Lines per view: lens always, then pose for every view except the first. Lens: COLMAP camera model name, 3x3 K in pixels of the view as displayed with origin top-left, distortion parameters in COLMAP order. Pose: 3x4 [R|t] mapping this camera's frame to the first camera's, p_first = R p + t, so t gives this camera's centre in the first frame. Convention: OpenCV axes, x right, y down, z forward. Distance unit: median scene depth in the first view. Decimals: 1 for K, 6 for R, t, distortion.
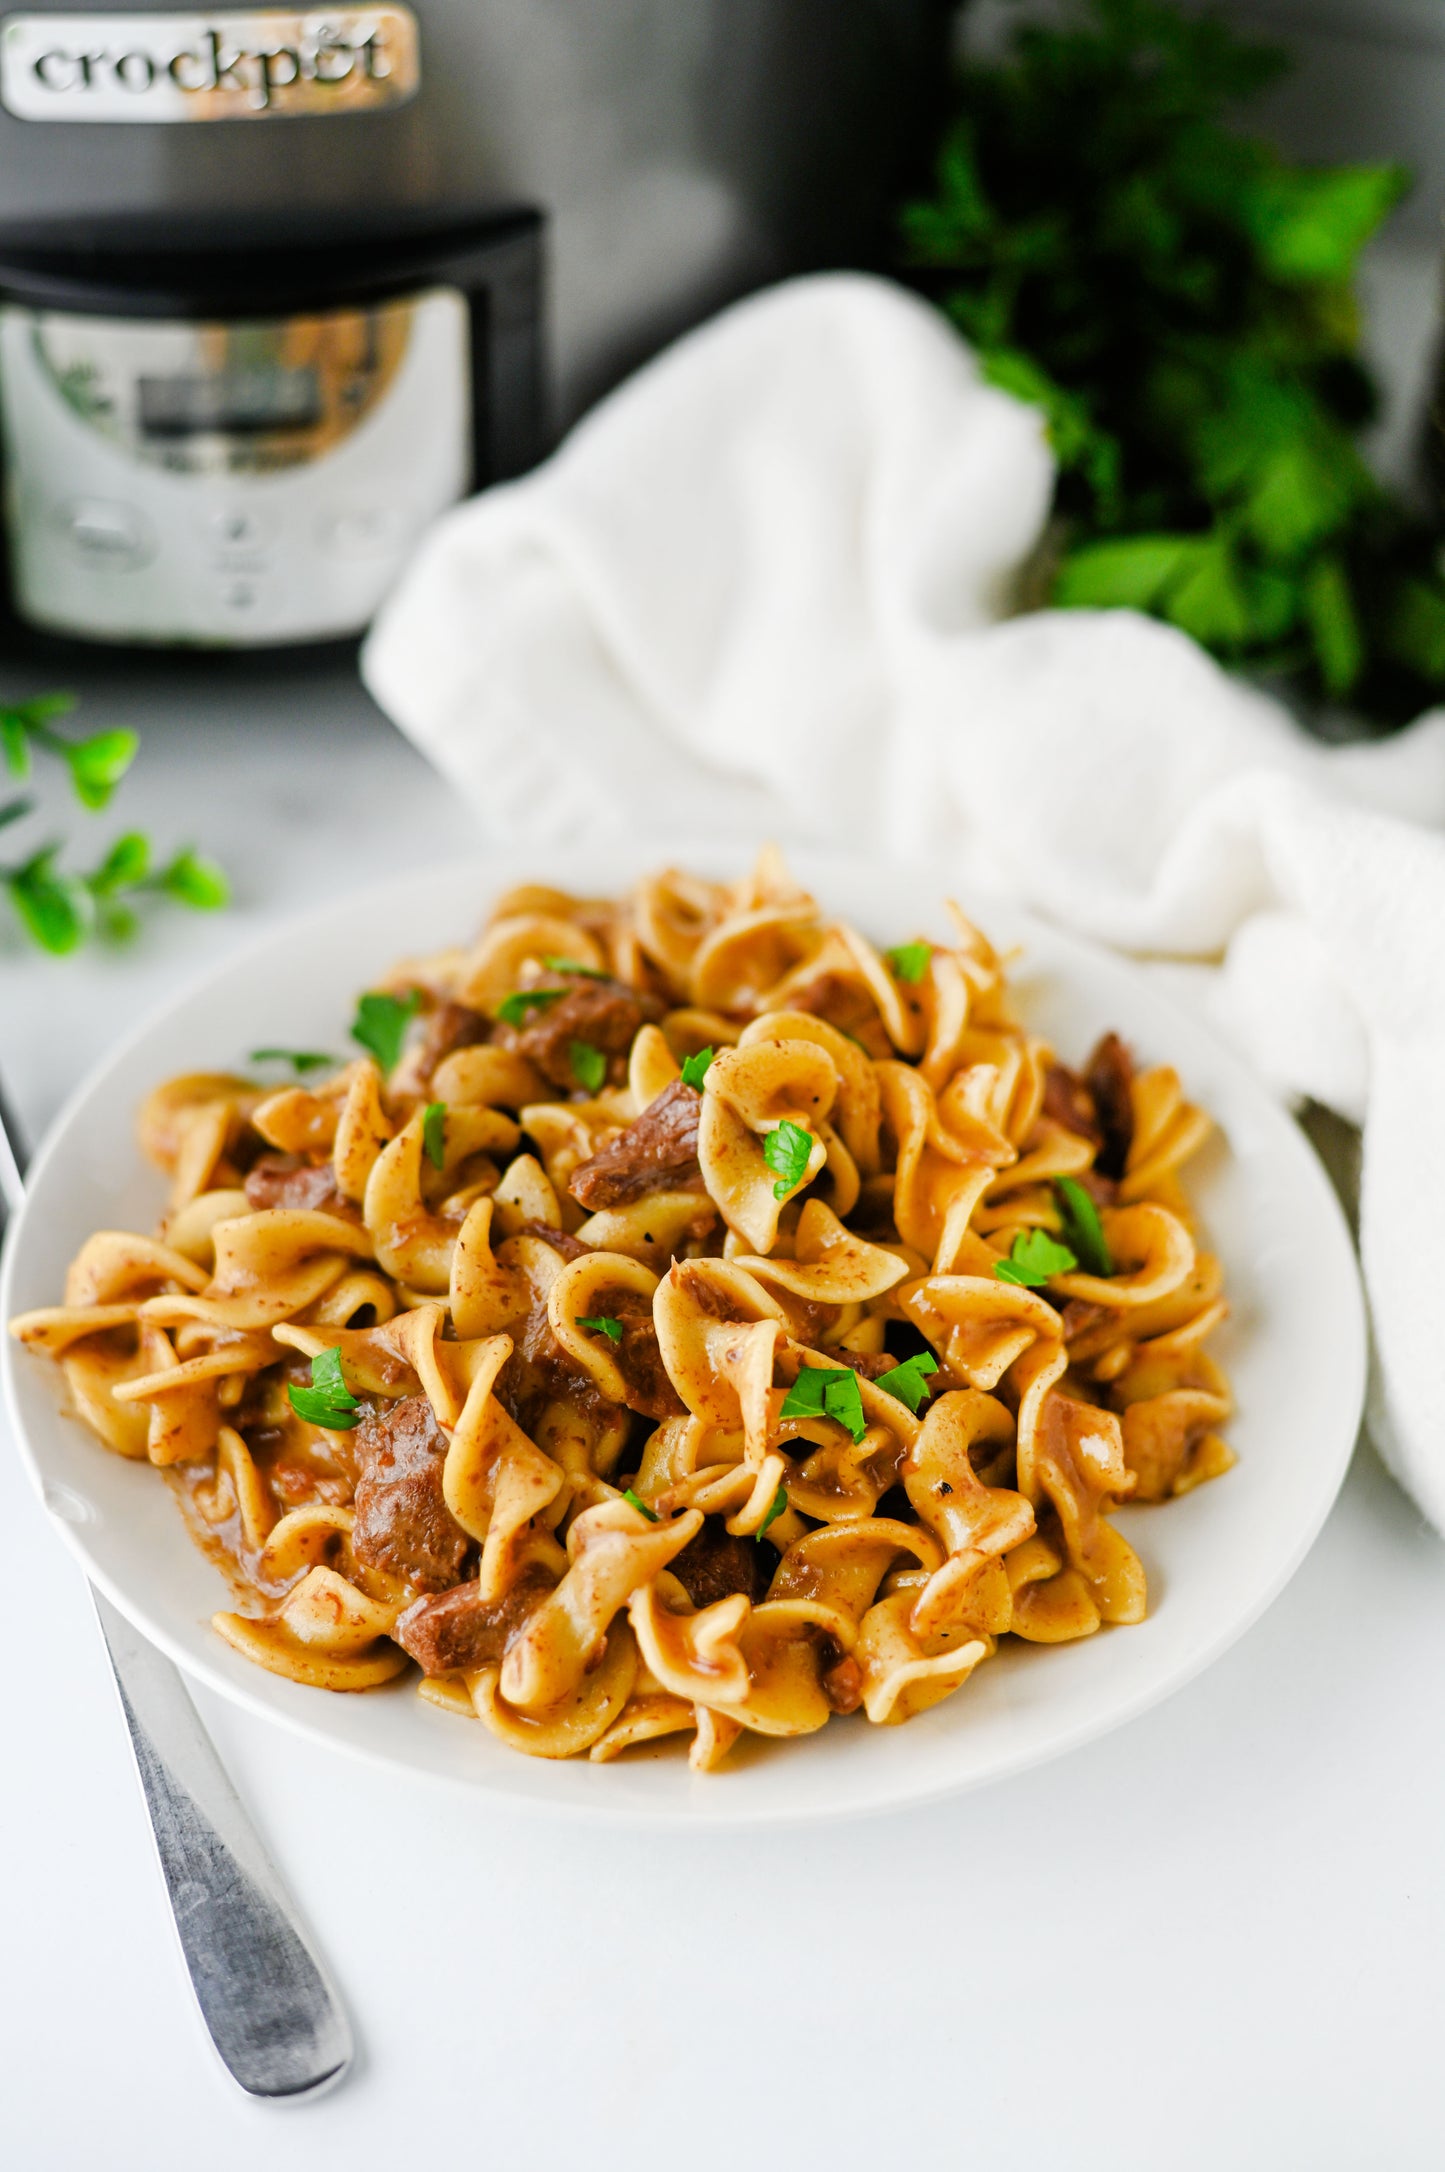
lens RADIAL K [[3415.0, 0, 723.5], [0, 3415.0, 1074.8], [0, 0, 1]] dist [-0.146943, 0.000000]
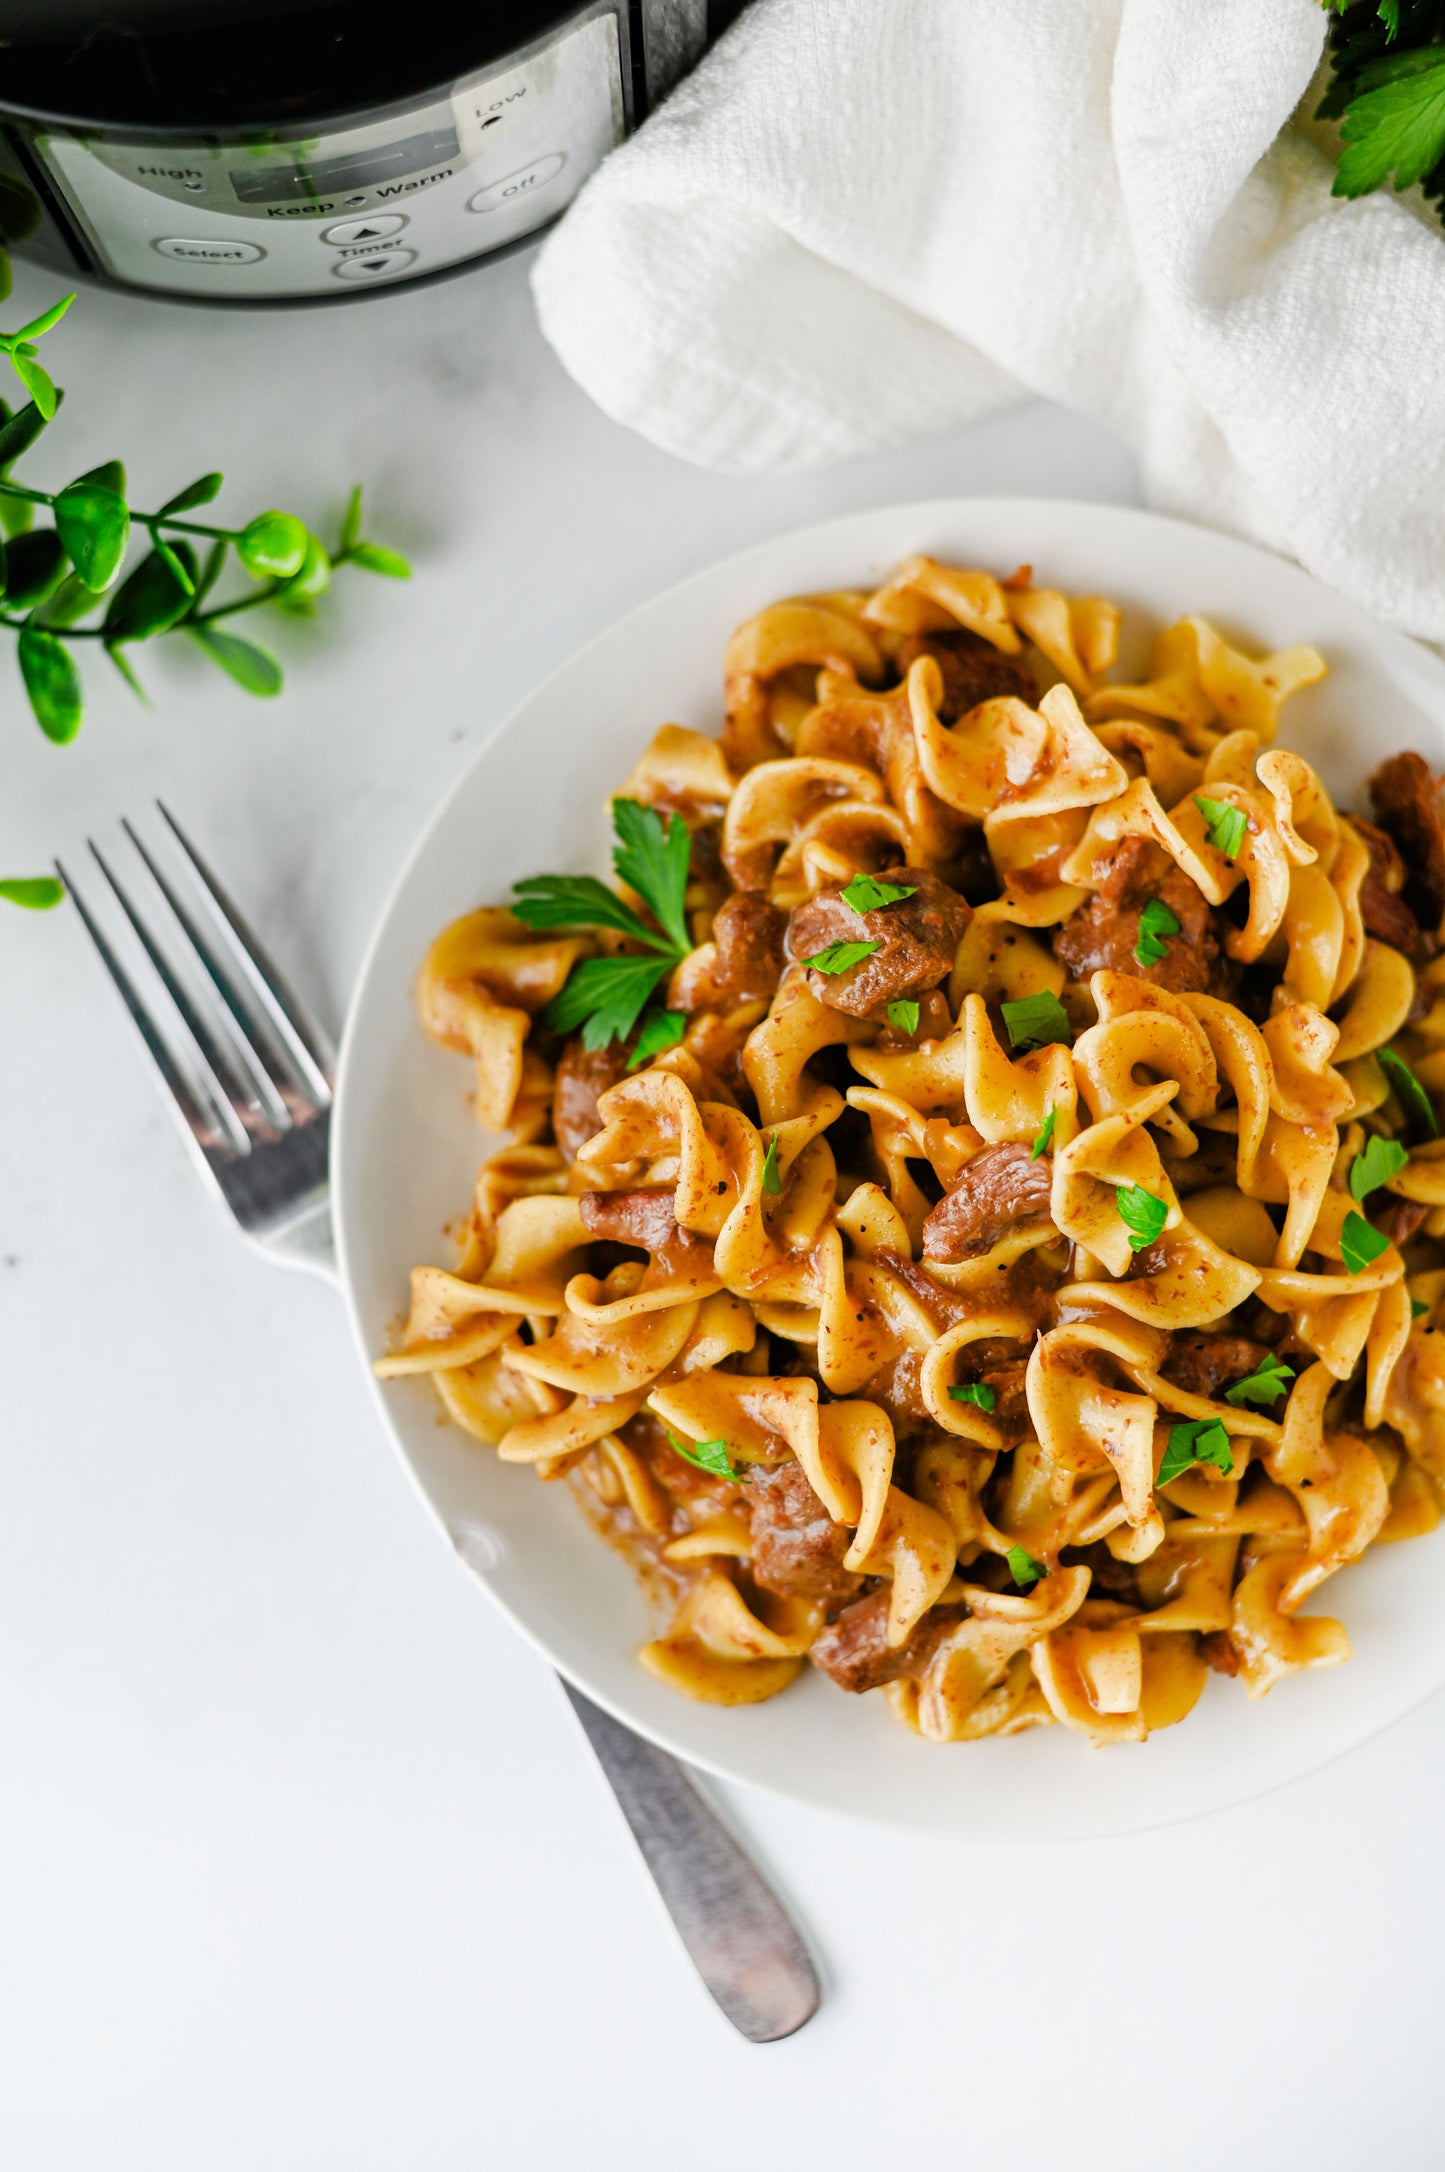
lens RADIAL K [[3415.0, 0, 713.5], [0, 3415.0, 1081.7], [0, 0, 1]] dist [-0.146943, 0.000000]
pose [[0.993254, -0.113852, -0.021995, -0.078447], [0.099623, 0.740781, 0.664319, -0.671070], [-0.059340, -0.662028, 0.747126, 0.291520]]
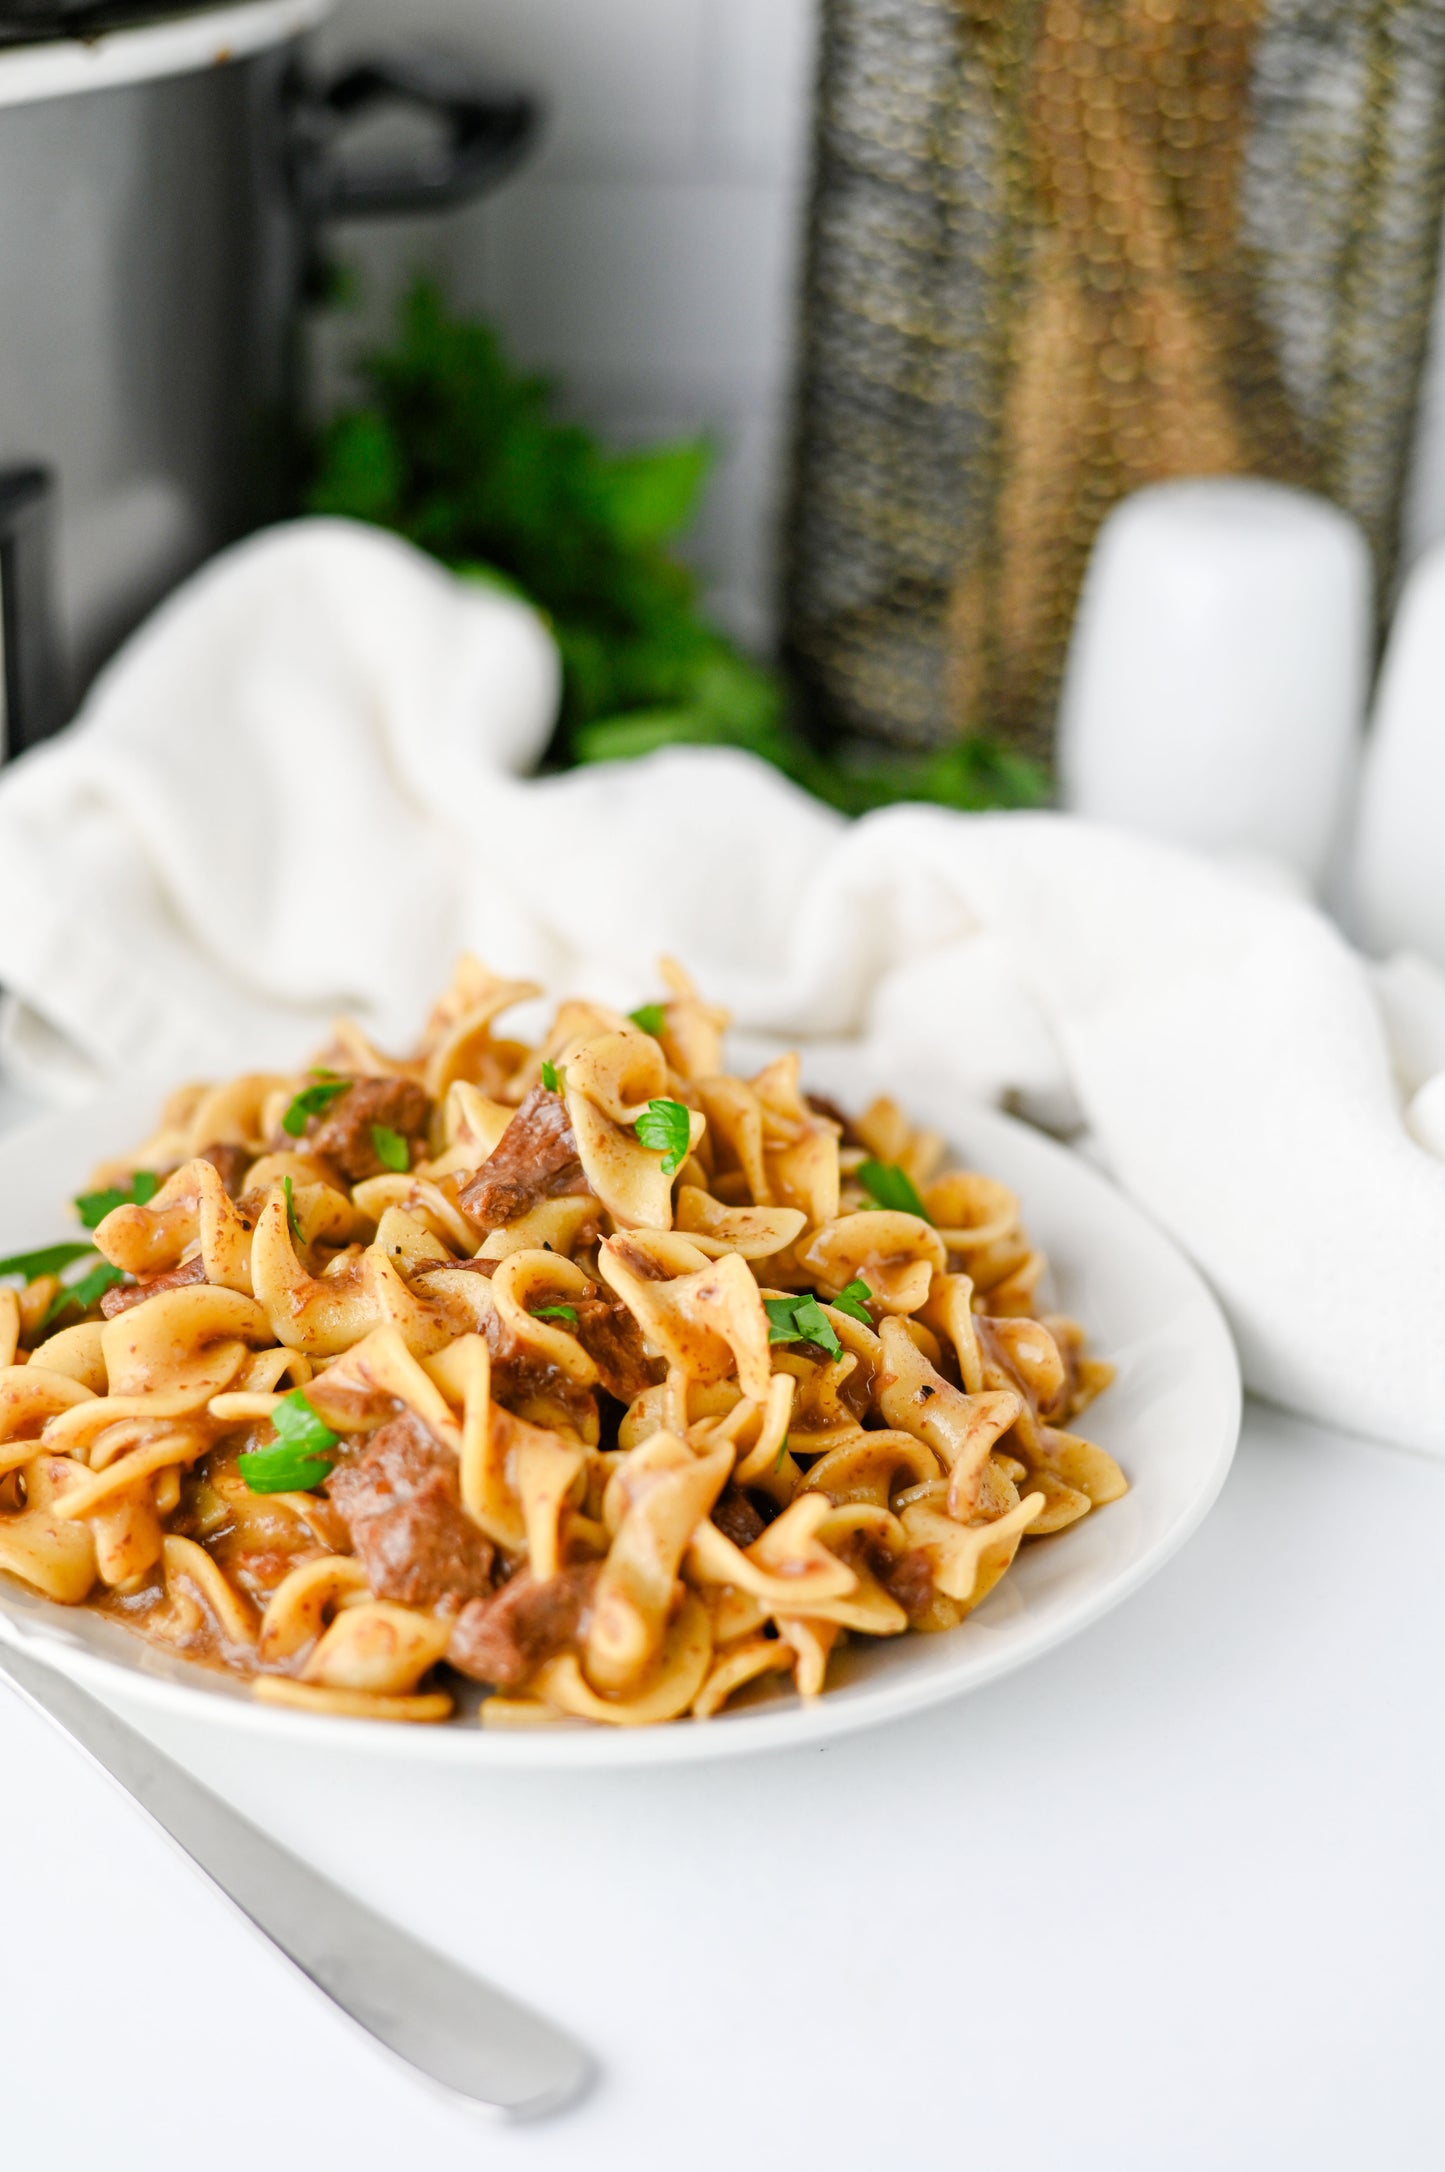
lens RADIAL K [[3415.0, 0, 716.9], [0, 3415.0, 1067.1], [0, 0, 1]] dist [-0.146943, 0.000000]
pose [[0.914172, -0.172799, 0.366647, -0.327262], [0.263668, 0.940545, -0.214135, 0.221572], [-0.307845, 0.292429, 0.905382, 0.088759]]
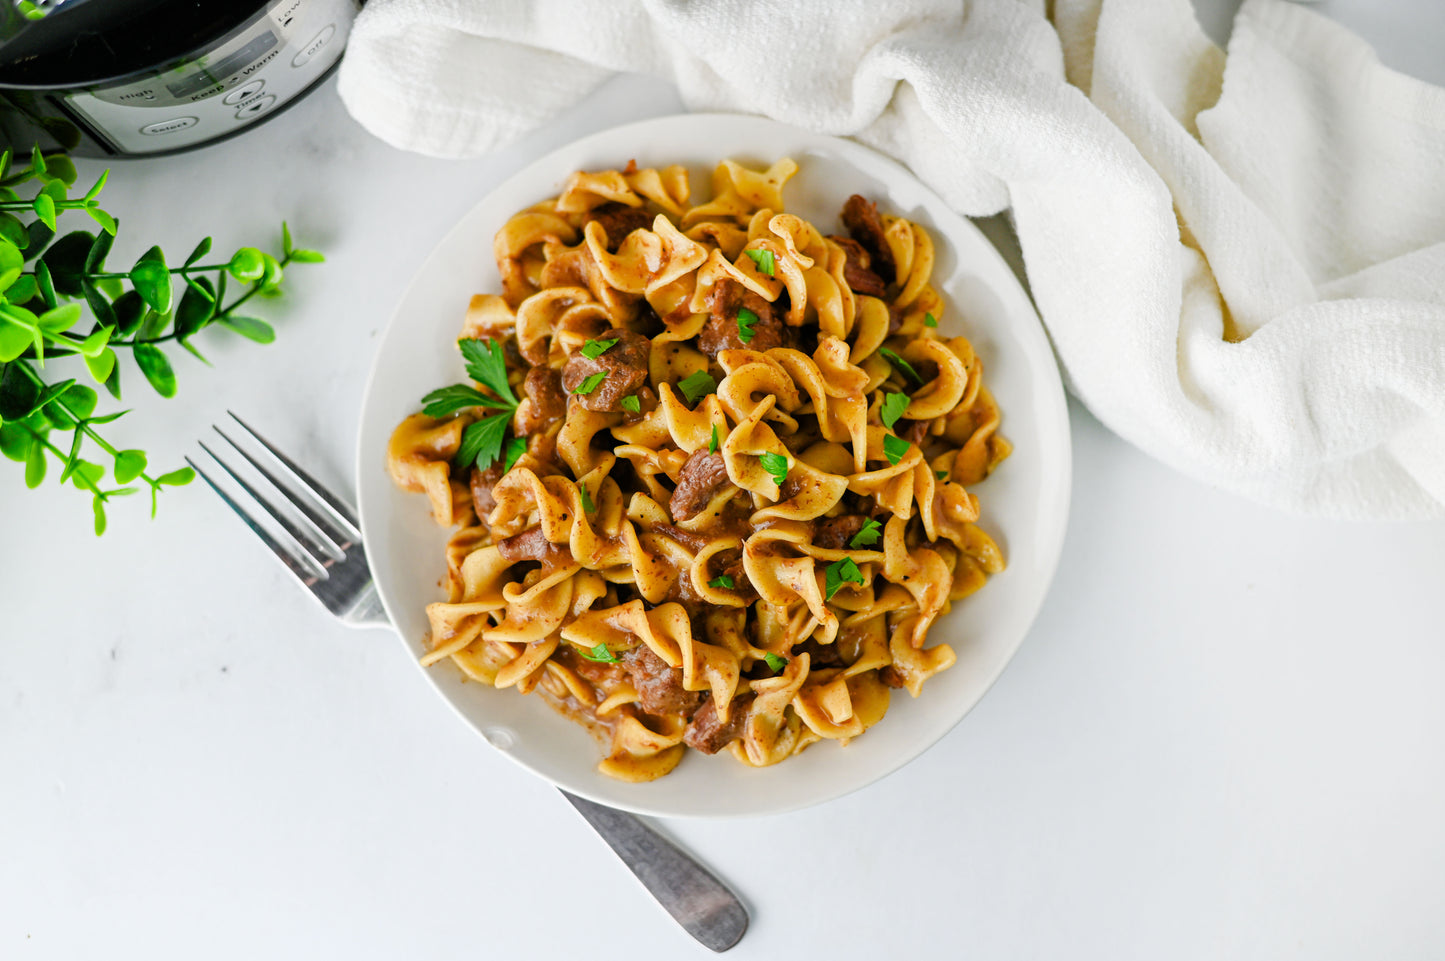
lens RADIAL K [[2271.9, 0, 722.5], [0, 2271.9, 494.5], [0, 0, 1]] dist [-0.146943, 0.000000]
pose [[0.918036, -0.396496, -0.001034, -0.013317], [0.298826, 0.690176, 0.659060, -0.807165], [-0.260601, -0.605350, 0.752089, 0.041306]]
